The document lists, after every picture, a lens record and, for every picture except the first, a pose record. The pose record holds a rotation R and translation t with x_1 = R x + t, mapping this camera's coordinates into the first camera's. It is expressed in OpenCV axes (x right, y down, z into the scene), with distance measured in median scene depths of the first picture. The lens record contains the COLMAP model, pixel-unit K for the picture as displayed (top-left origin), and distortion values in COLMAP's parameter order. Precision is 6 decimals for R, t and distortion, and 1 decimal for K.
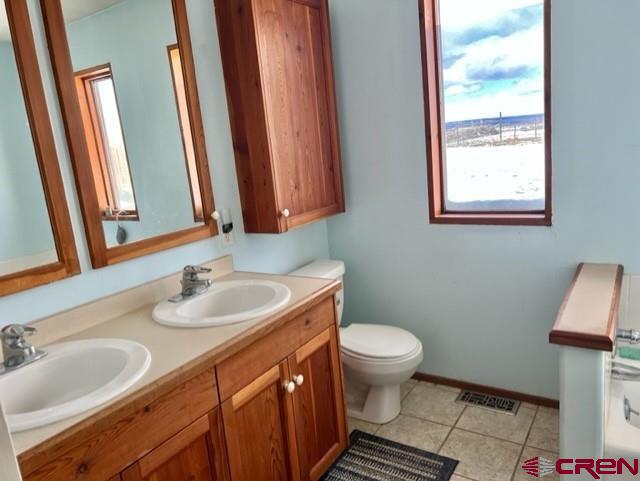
lens RADIAL K [[484.5, 0, 320.1], [0, 484.5, 244.3], [0, 0, 1]] dist [0.037912, -0.048435]
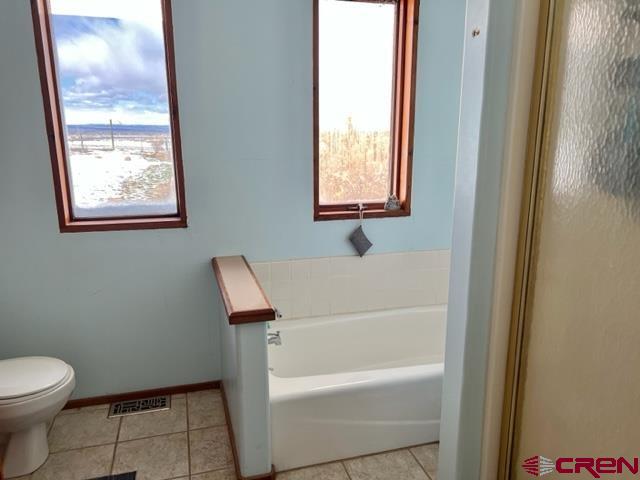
lens RADIAL K [[484.2, 0, 321.7], [0, 484.2, 239.8], [0, 0, 1]] dist [-0.000671, -0.010408]
pose [[0.626932, -0.068986, 0.776014, -0.180345], [0.094281, 0.995469, 0.012327, 0.005765], [-0.773348, 0.065435, 0.630596, 0.065035]]
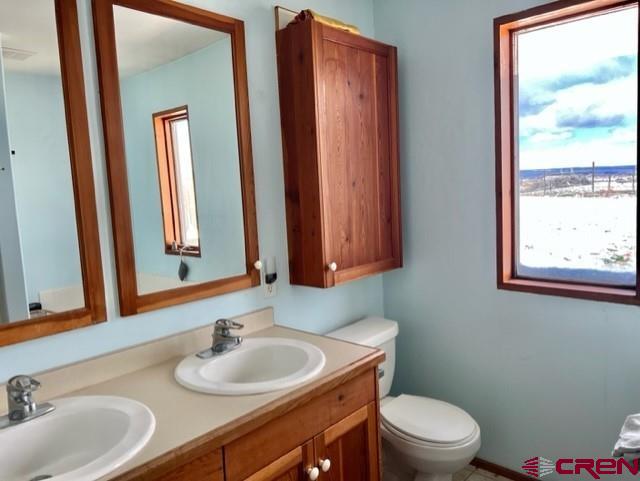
lens RADIAL K [[484.5, 0, 320.9], [0, 484.5, 234.1], [0, 0, 1]] dist [0.037912, -0.048435]
pose [[0.985994, 0.062381, -0.154674, 0.043543], [-0.077152, 0.992820, -0.091410, -0.038758], [0.147862, 0.102063, 0.983728, 0.073311]]
